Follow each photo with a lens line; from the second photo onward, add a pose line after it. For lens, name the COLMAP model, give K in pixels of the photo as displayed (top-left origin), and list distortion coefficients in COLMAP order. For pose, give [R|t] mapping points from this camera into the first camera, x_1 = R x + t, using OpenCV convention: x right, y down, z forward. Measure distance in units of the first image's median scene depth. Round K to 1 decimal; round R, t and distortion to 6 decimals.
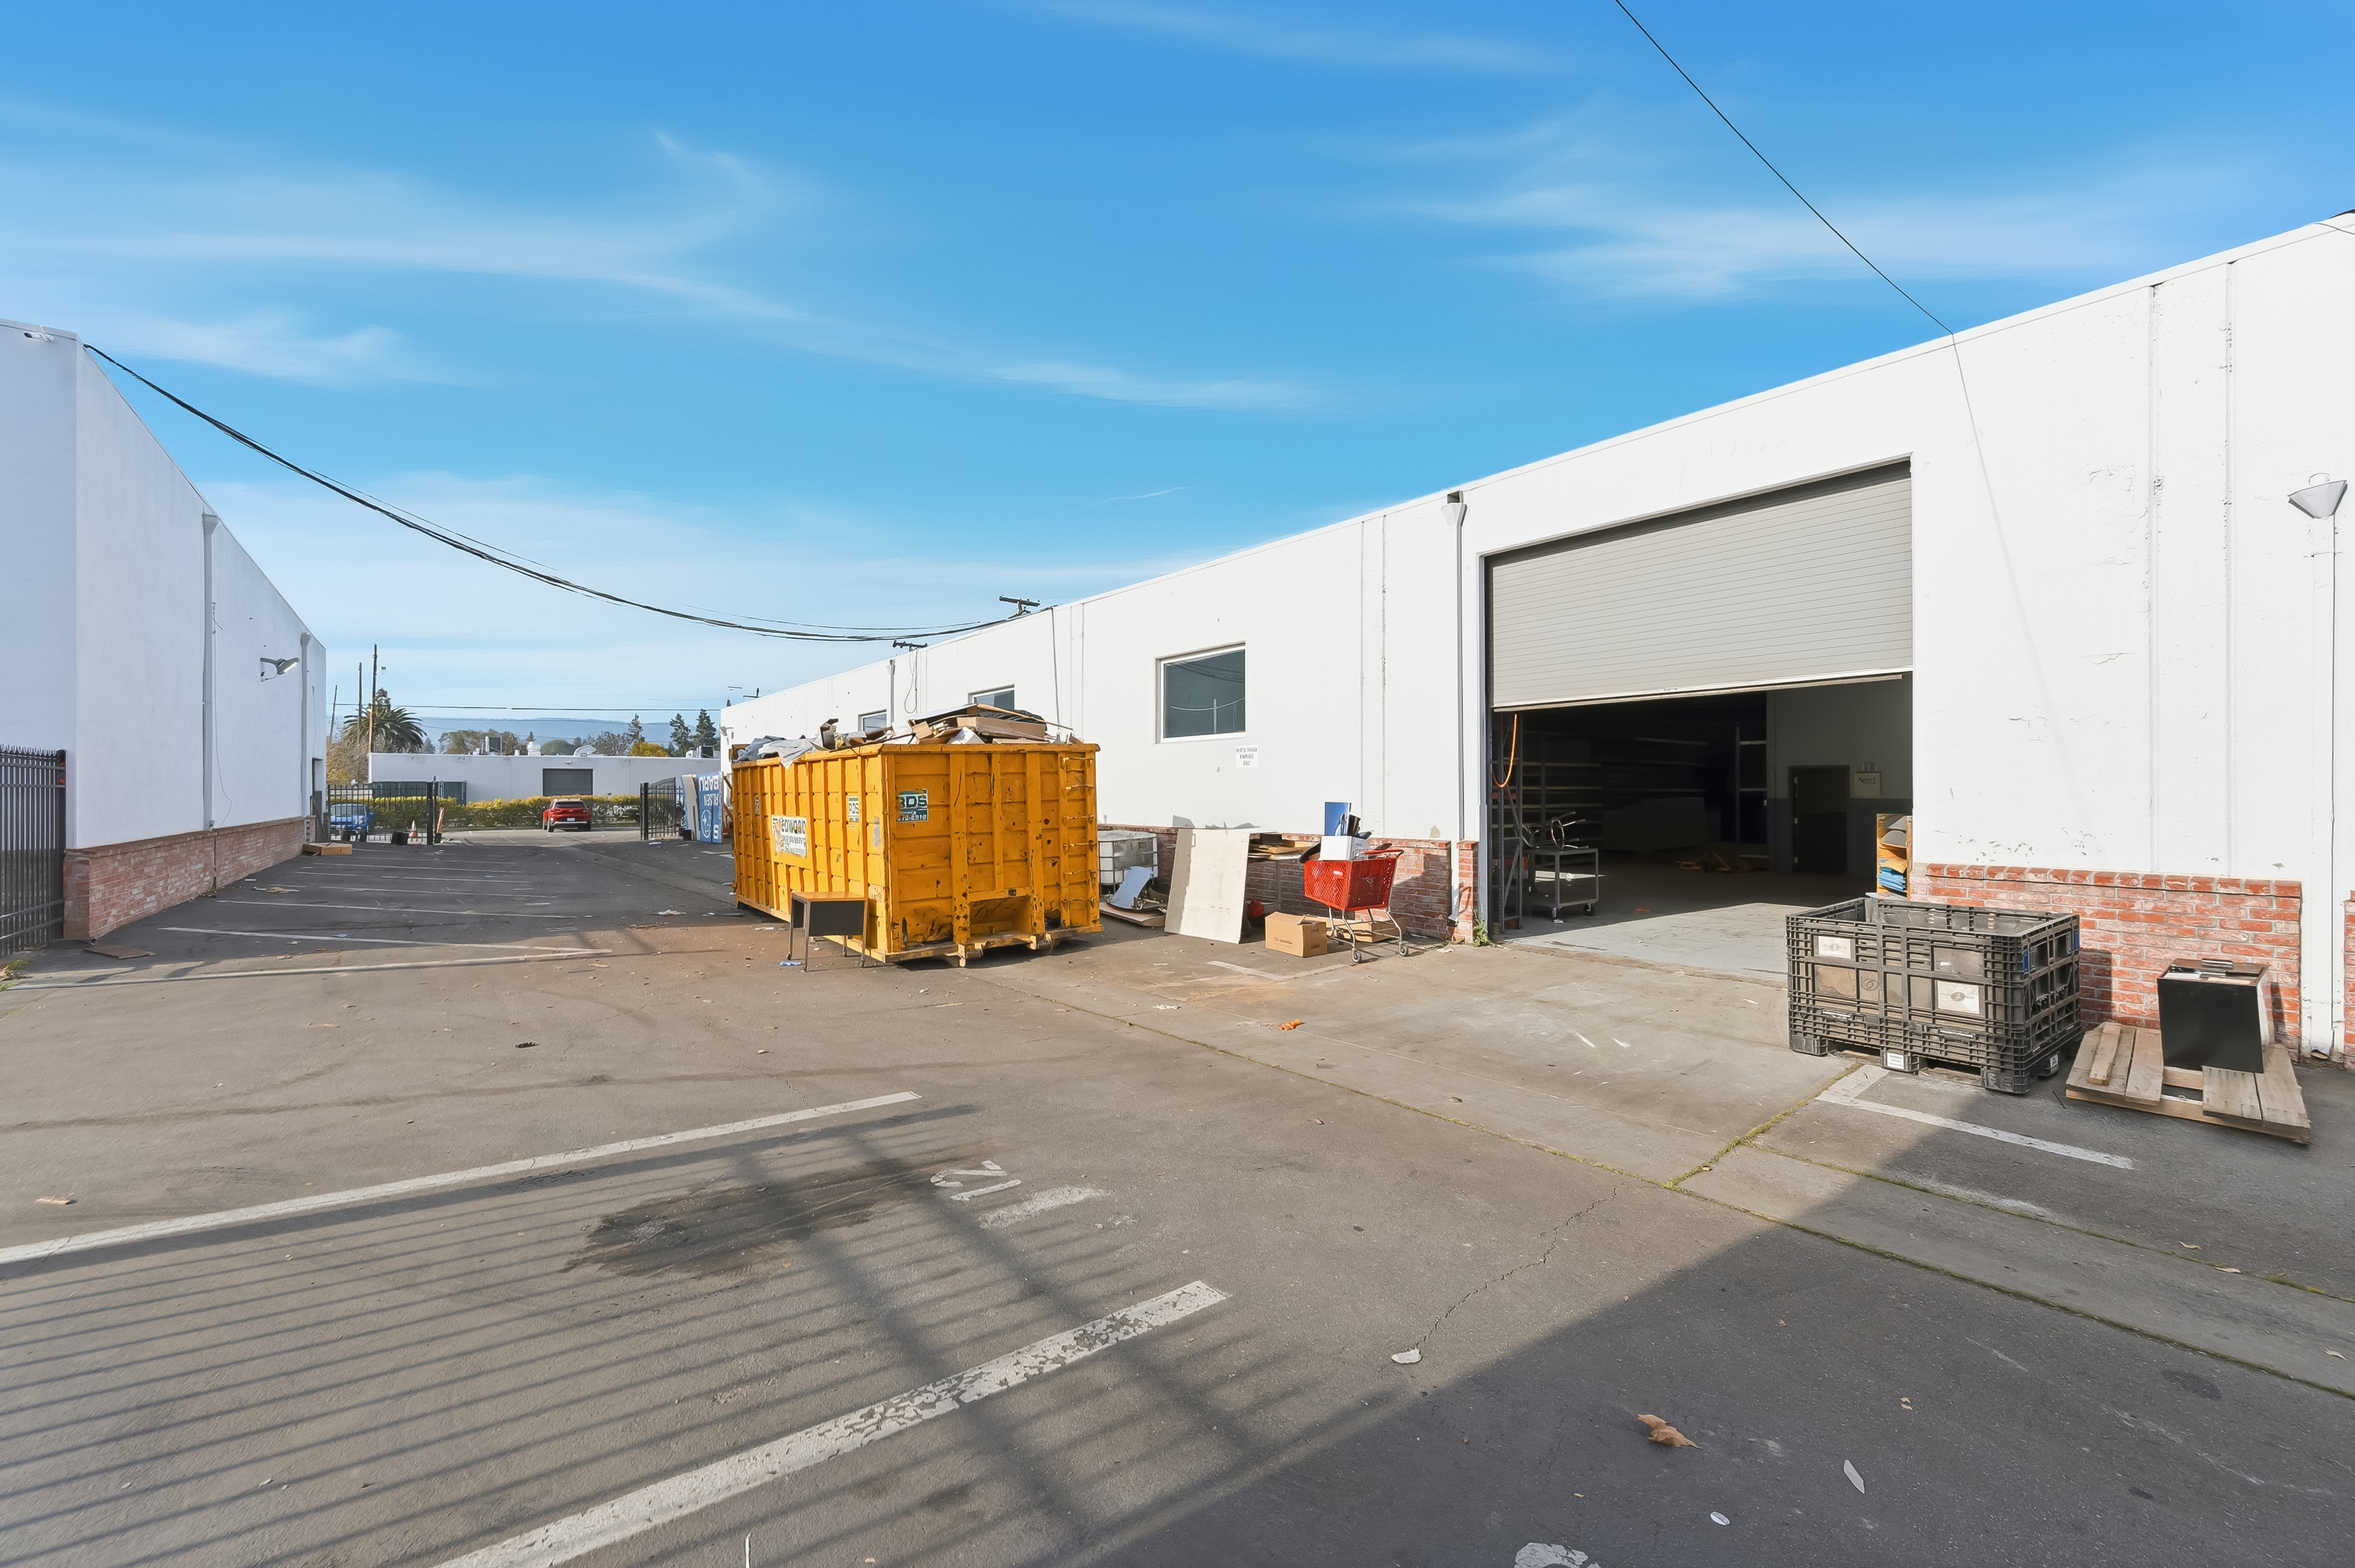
lens RADIAL K [[991.3, 0, 1184.4], [0, 991.3, 783.2], [0, 0, 1]] dist [-0.002578, -0.000245]
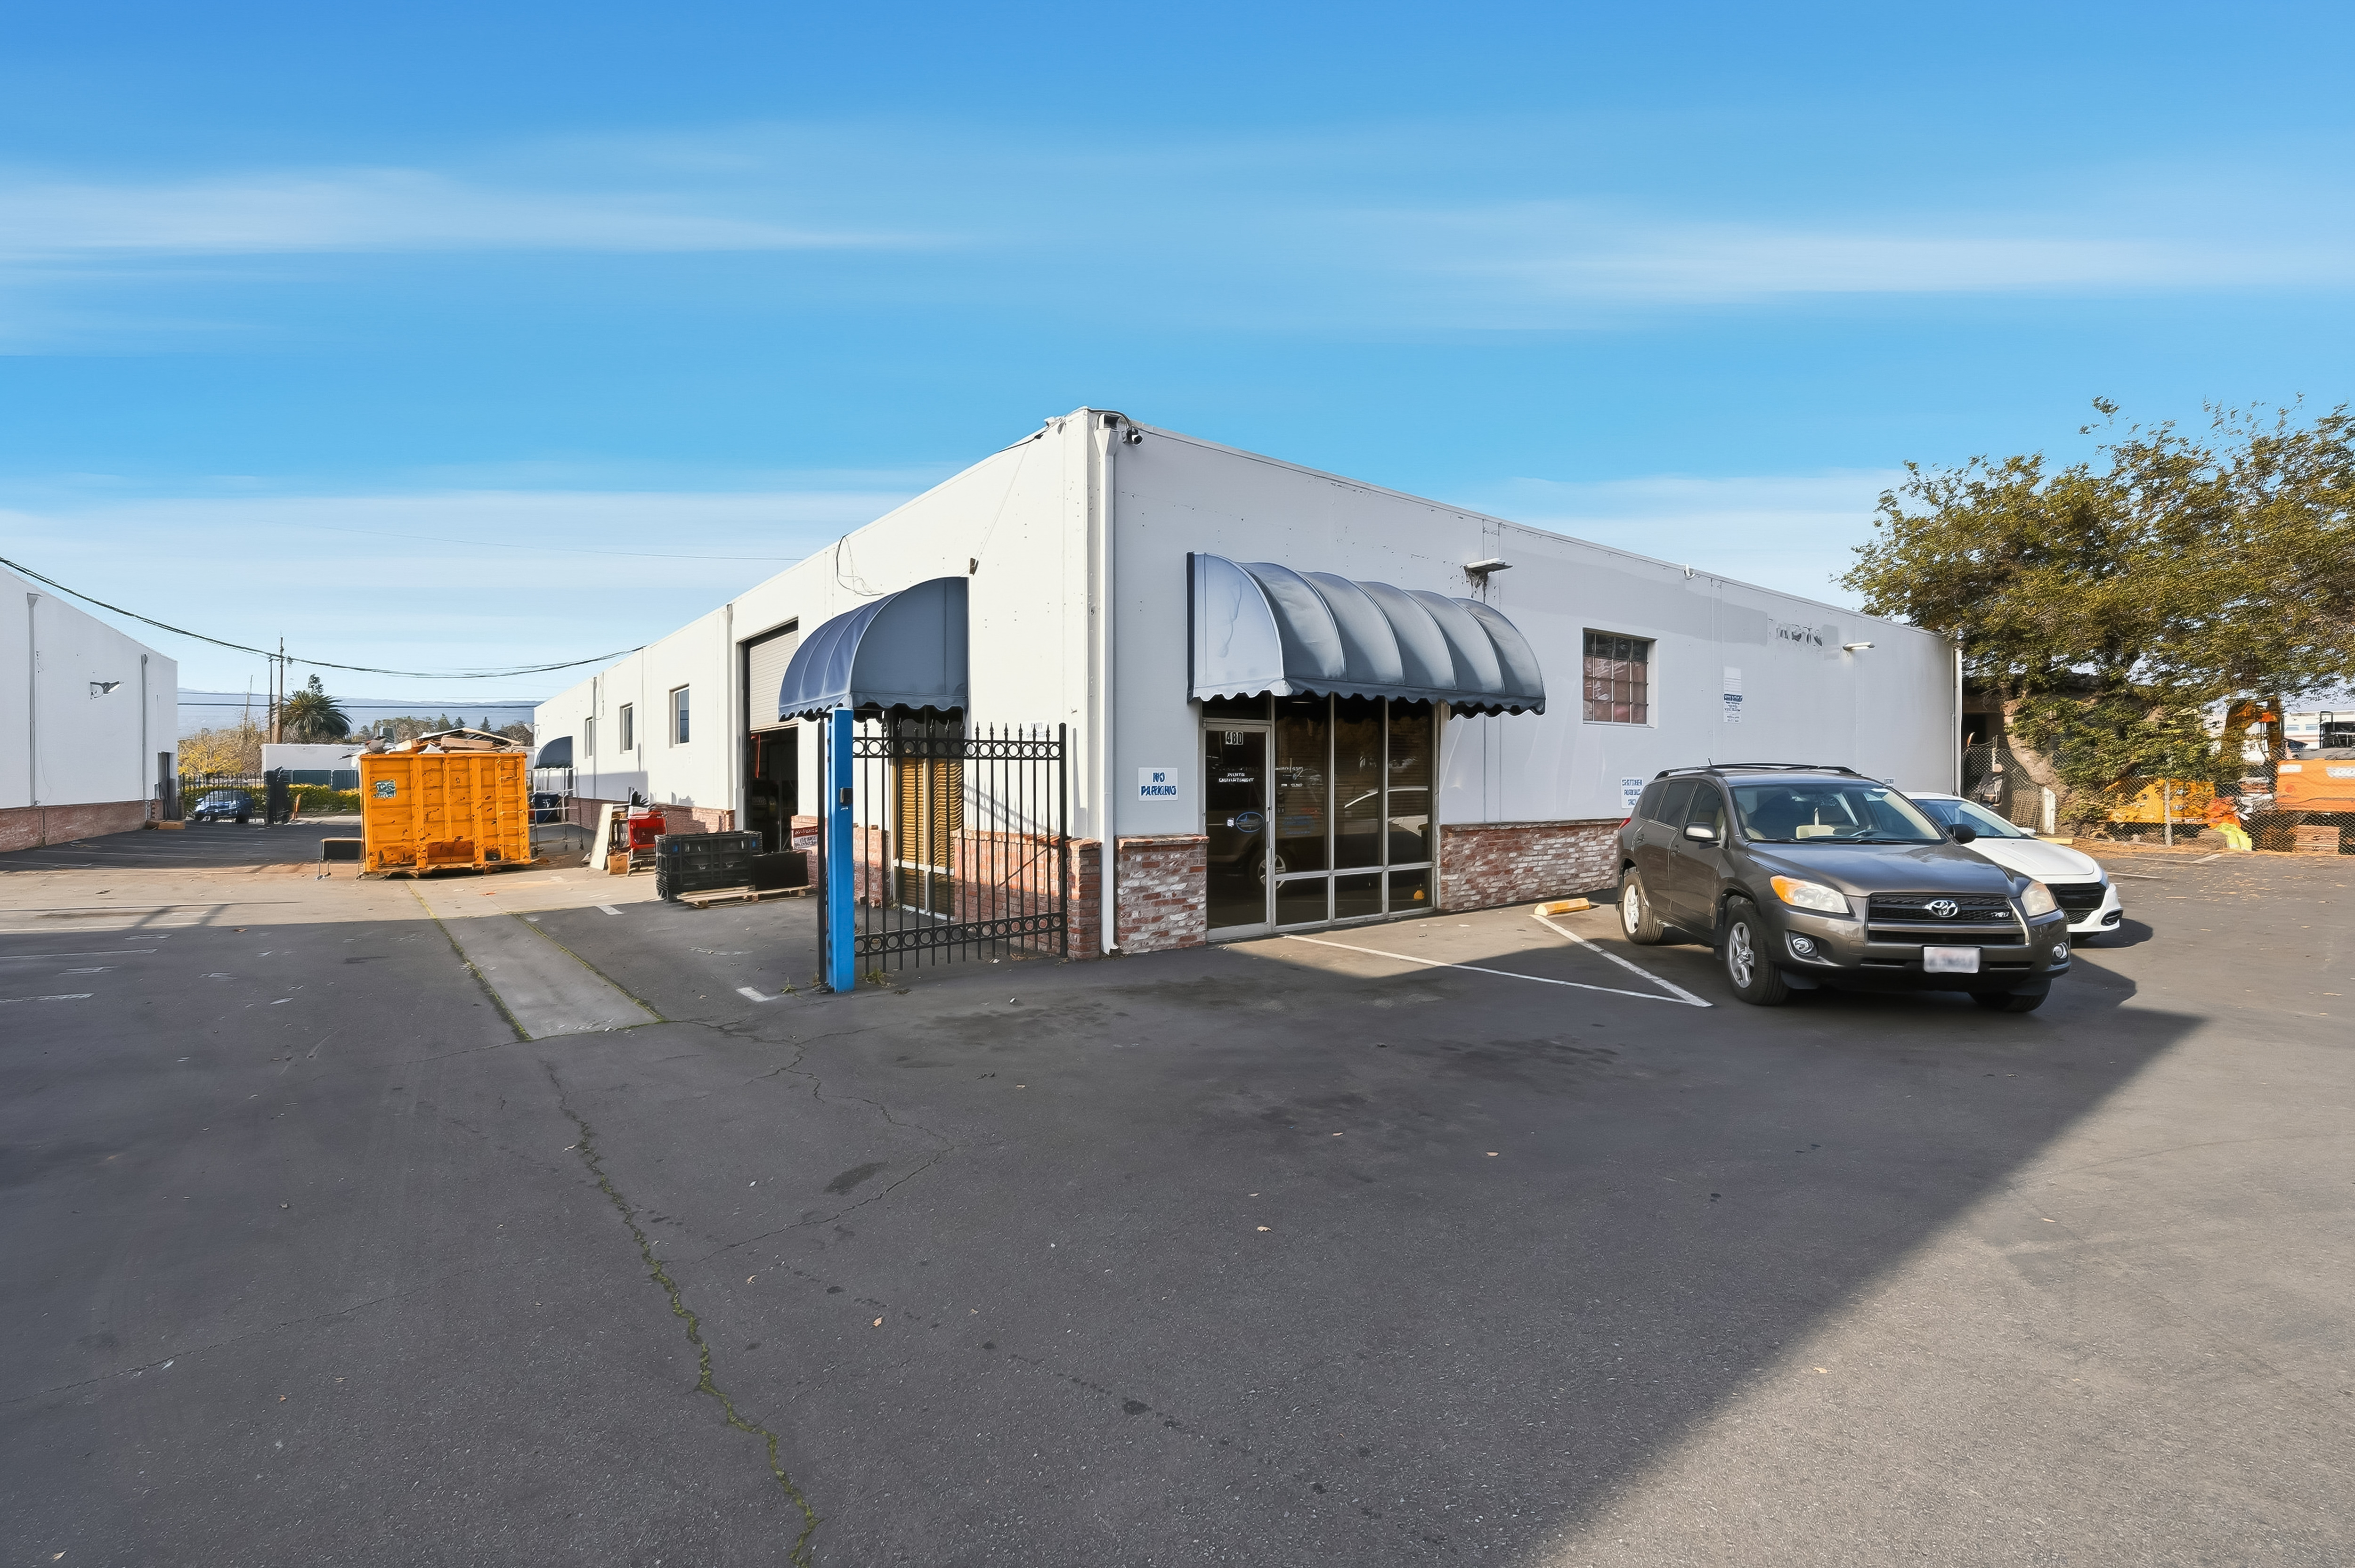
lens RADIAL K [[1046.9, 0, 1172.4], [0, 1046.9, 793.9], [0, 0, 1]] dist [-0.002975, -0.000142]
pose [[0.999962, -0.000230, -0.008704, 1.061784], [0.000425, 0.999748, 0.022432, -0.007983], [0.008697, -0.022435, 0.999710, -0.795877]]
